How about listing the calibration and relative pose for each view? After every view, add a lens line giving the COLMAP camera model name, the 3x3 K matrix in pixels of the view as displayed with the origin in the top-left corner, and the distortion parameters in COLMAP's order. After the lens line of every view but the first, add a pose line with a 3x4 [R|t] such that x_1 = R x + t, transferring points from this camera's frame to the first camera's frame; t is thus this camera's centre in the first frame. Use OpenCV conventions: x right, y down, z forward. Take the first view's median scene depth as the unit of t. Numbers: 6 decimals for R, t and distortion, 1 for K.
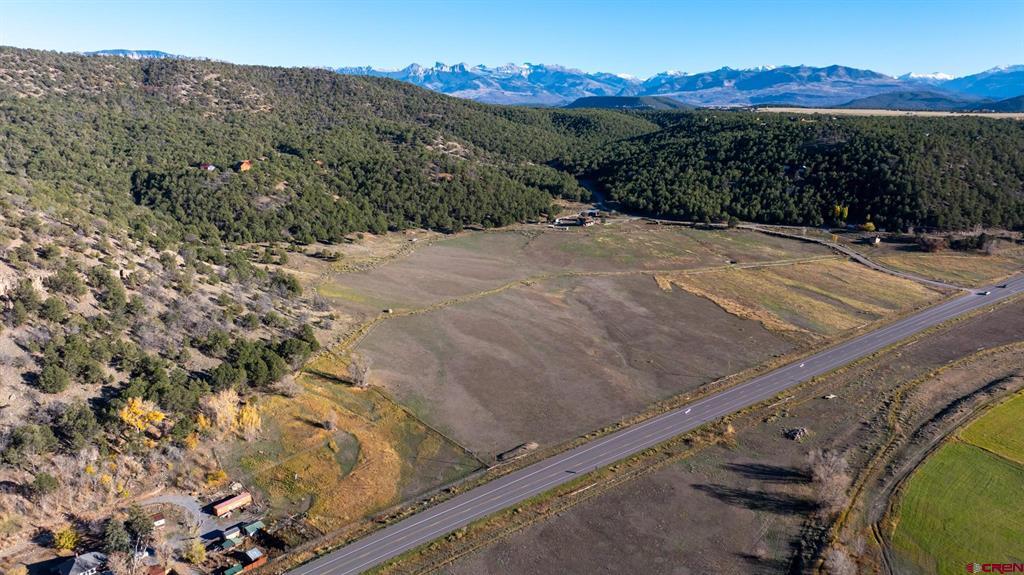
lens RADIAL K [[719.1, 0, 512.0], [0, 719.1, 287.5], [0, 0, 1]] dist [-0.056412, 0.064012]
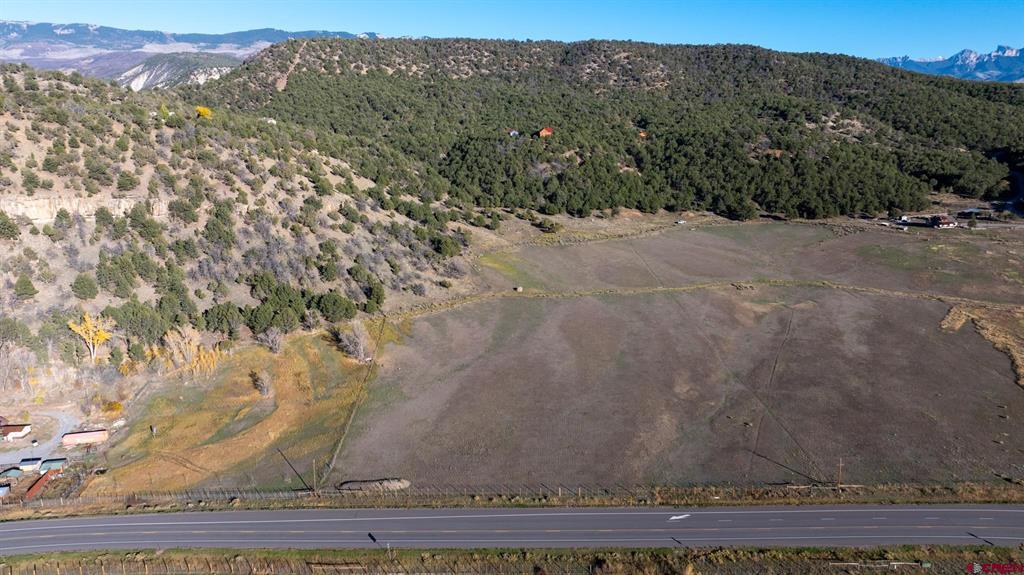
lens RADIAL K [[719.1, 0, 512.0], [0, 719.1, 287.5], [0, 0, 1]] dist [-0.056412, 0.064012]
pose [[0.774915, 0.143730, -0.615506, 0.135819], [-0.140547, 0.988605, 0.053908, -0.005392], [0.616241, 0.044734, 0.786286, 0.136504]]
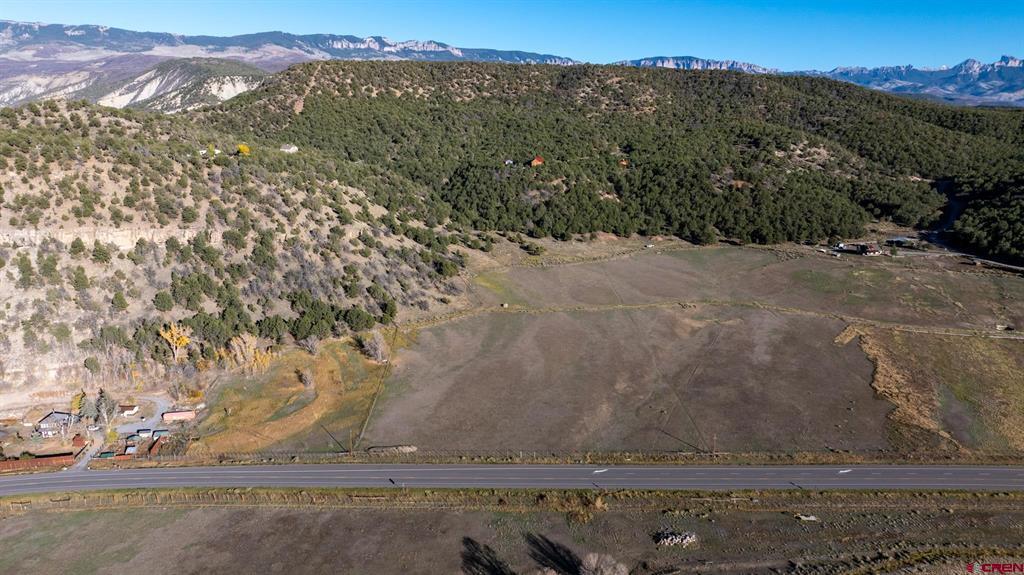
lens RADIAL K [[719.1, 0, 512.0], [0, 719.1, 287.5], [0, 0, 1]] dist [-0.056412, 0.064012]
pose [[0.770804, 0.150877, -0.618949, 0.189906], [-0.152700, 0.986985, 0.050427, -0.018786], [0.618502, 0.055644, 0.783811, 0.079651]]
